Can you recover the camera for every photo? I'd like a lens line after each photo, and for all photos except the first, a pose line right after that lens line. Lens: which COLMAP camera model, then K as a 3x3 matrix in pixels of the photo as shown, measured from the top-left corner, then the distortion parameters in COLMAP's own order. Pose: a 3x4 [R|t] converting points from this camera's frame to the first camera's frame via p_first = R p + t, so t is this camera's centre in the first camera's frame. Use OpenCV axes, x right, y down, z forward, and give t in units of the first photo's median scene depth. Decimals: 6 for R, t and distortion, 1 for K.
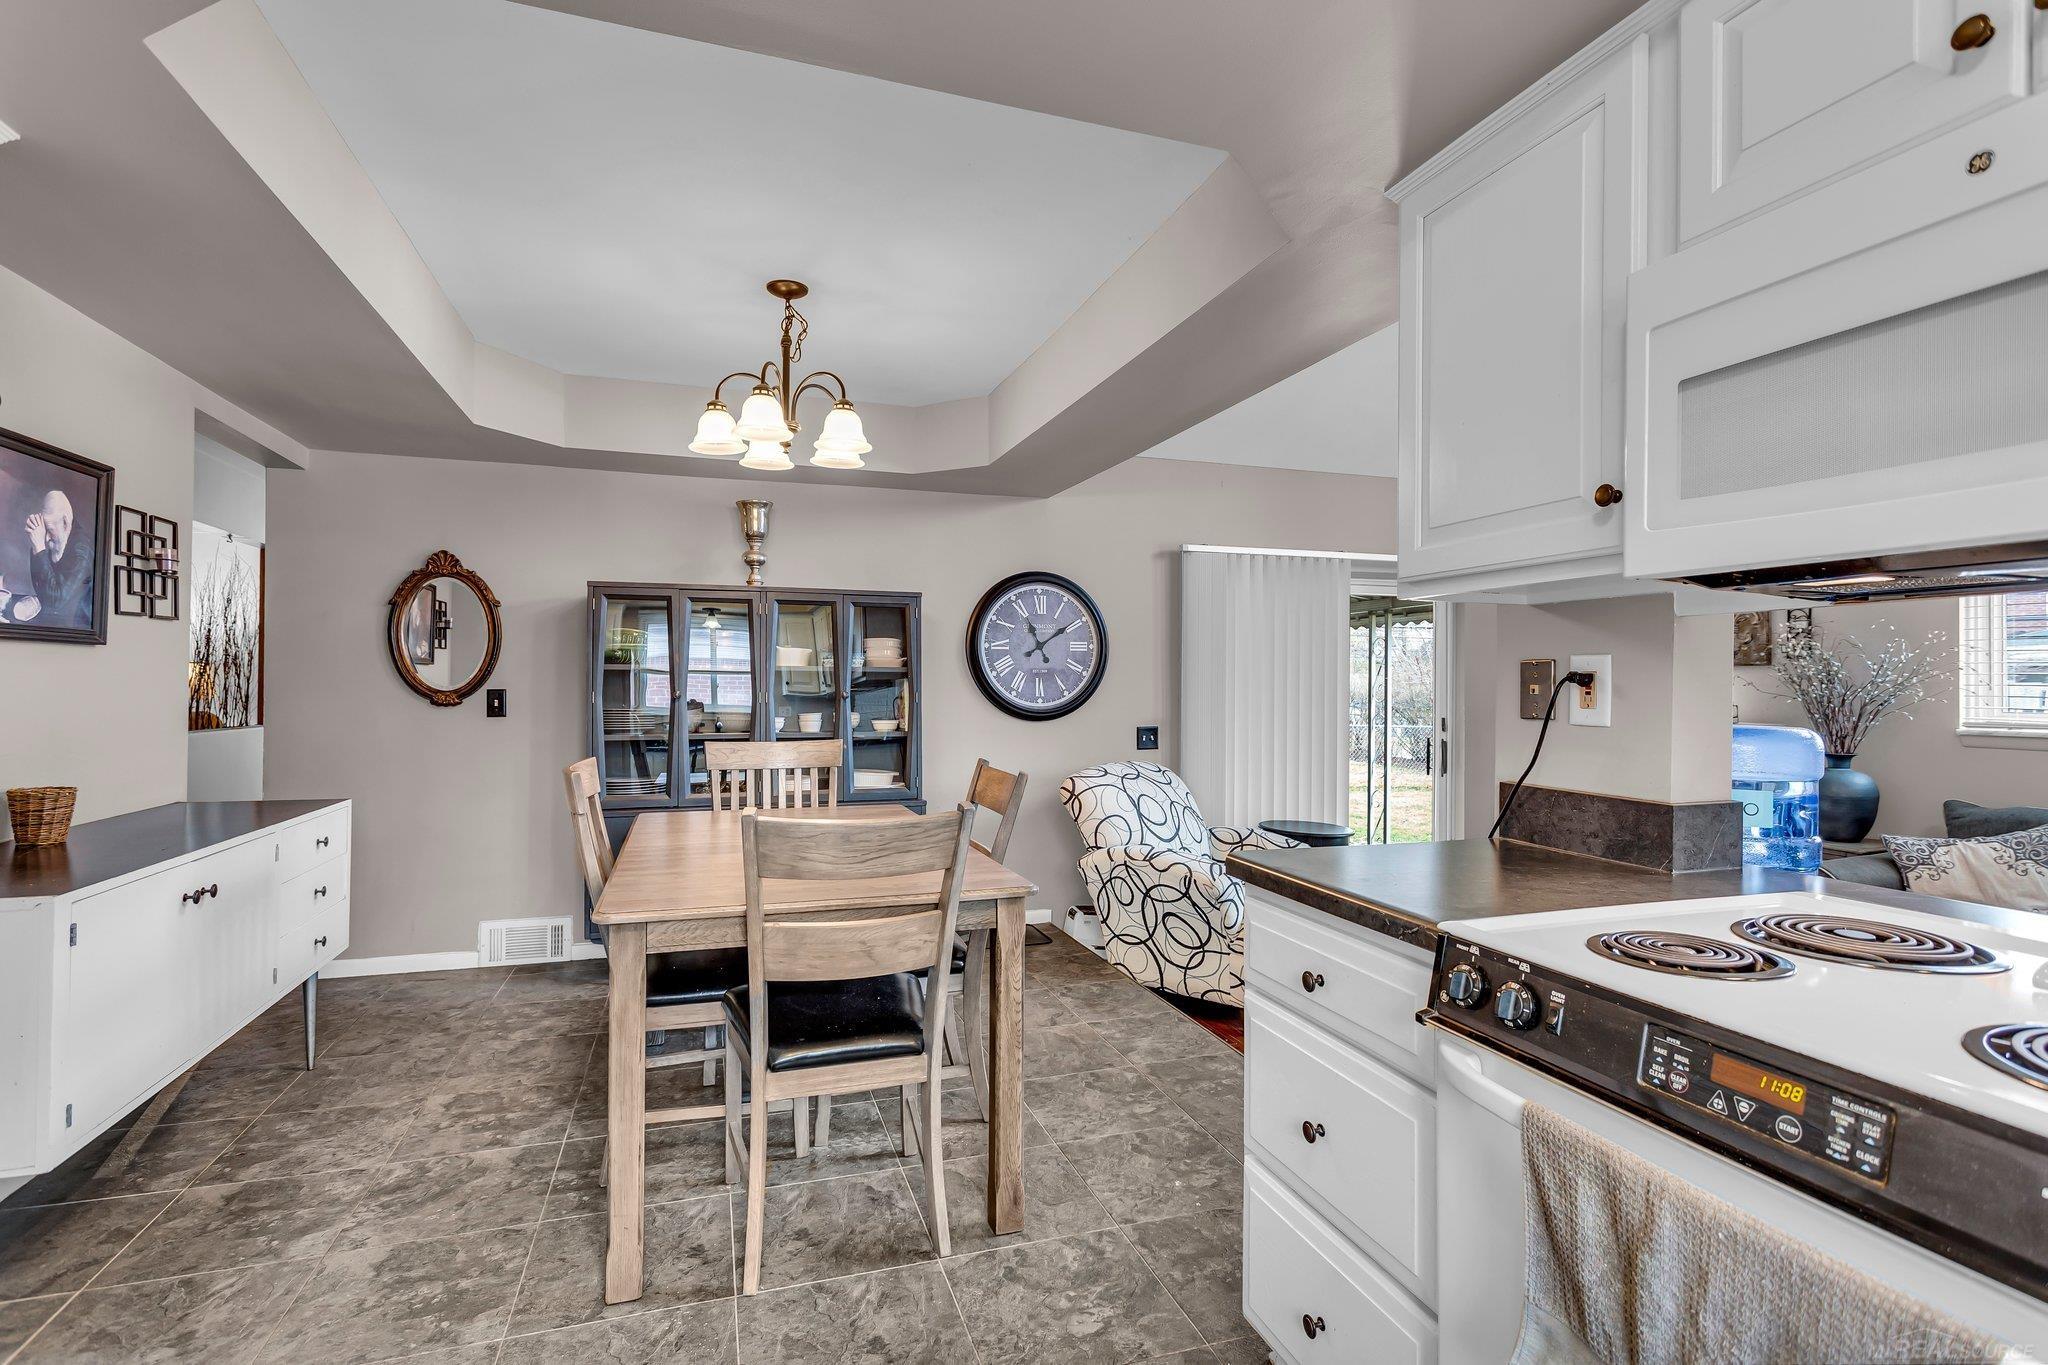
lens RADIAL K [[991.3, 0, 1018.5], [0, 991.3, 683.5], [0, 0, 1]] dist [0.000944, 0.001165]
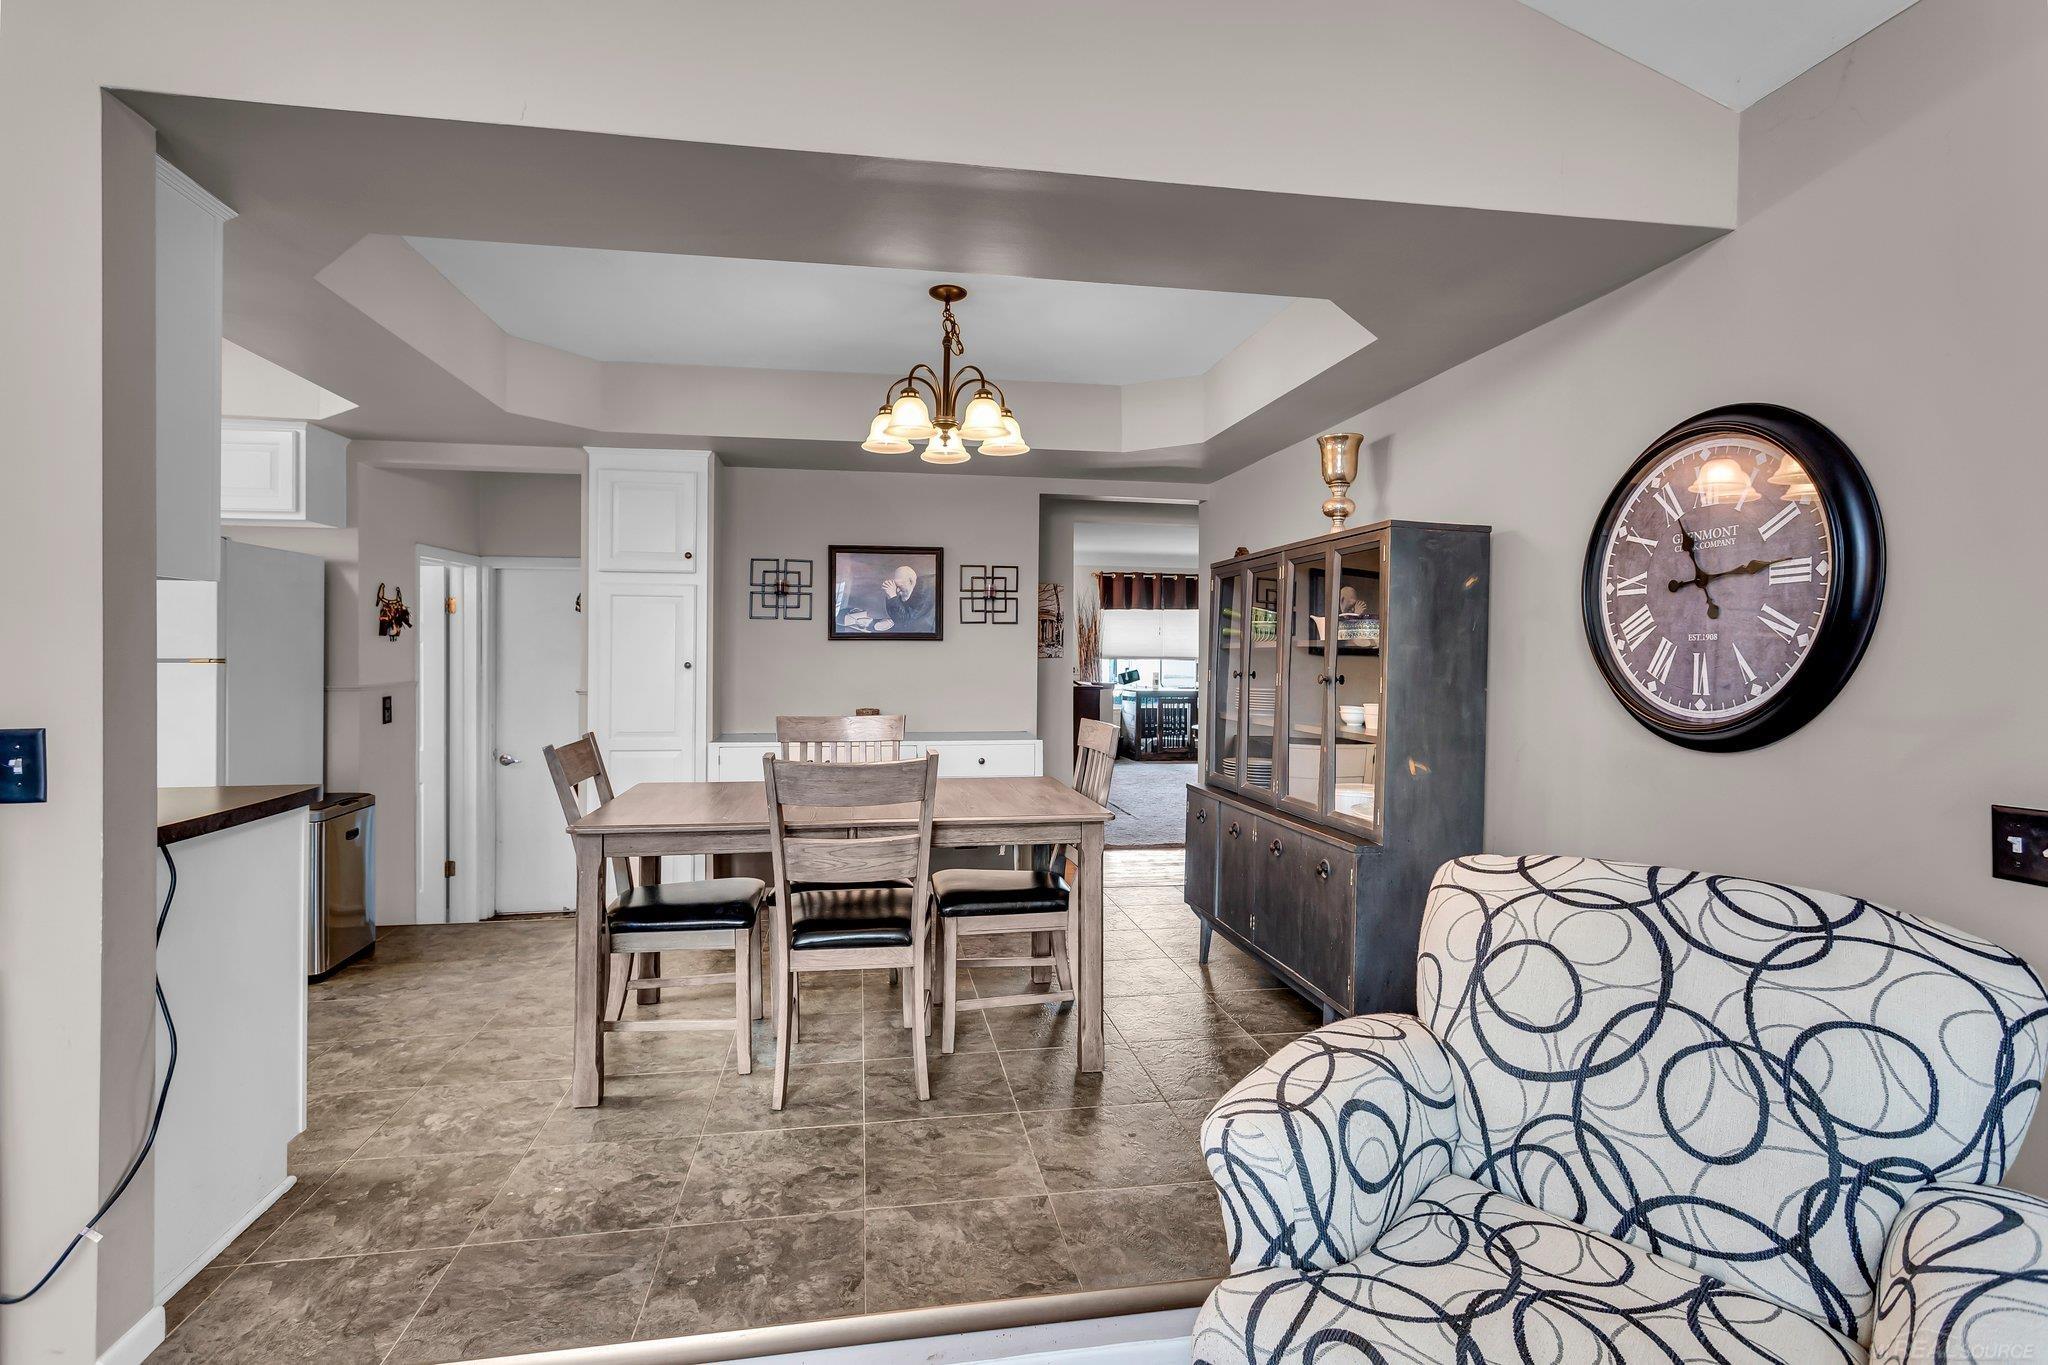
lens RADIAL K [[991.3, 0, 1028.1], [0, 991.3, 651.6], [0, 0, 1]] dist [0.000944, 0.001165]
pose [[-0.157989, -0.011288, -0.987376, 0.721843], [-0.007673, 0.999919, -0.010204, 0.000924], [0.987411, 0.005964, -0.158063, 1.118474]]
